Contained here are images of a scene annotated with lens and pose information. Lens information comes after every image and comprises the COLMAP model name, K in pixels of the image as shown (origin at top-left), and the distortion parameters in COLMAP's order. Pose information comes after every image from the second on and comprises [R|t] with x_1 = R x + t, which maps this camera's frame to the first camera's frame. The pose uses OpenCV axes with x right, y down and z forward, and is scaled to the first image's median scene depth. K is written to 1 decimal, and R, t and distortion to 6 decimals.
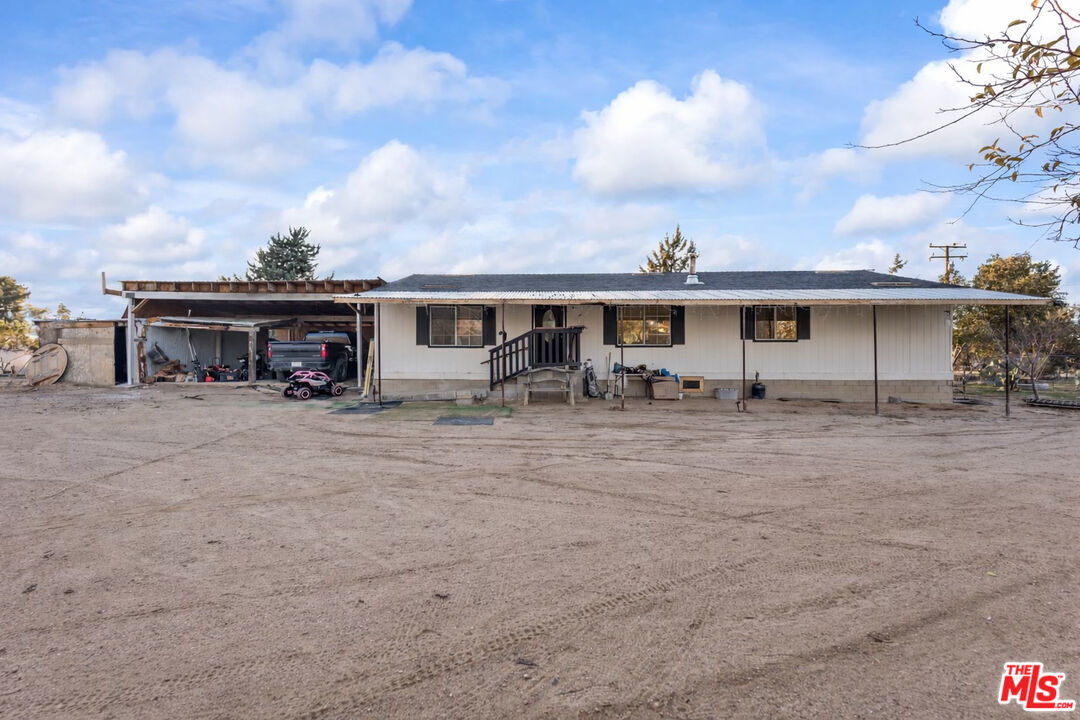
lens RADIAL K [[437.5, 0, 541.3], [0, 437.5, 353.5], [0, 0, 1]] dist [0.009735, -0.003671]
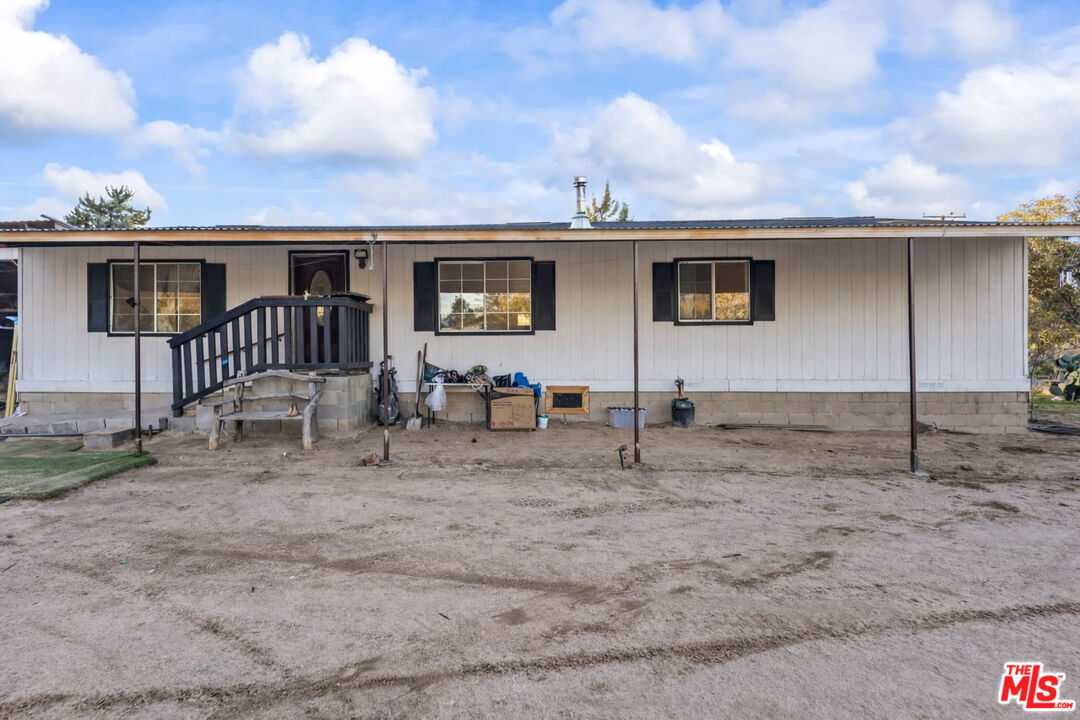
lens RADIAL K [[437.5, 0, 520.4], [0, 437.5, 345.8], [0, 0, 1]] dist [0.009735, -0.003671]
pose [[0.999805, -0.003066, 0.019524, 0.272045], [0.003212, 0.999967, -0.007441, 0.003931], [-0.019501, 0.007503, 0.999782, 0.435630]]
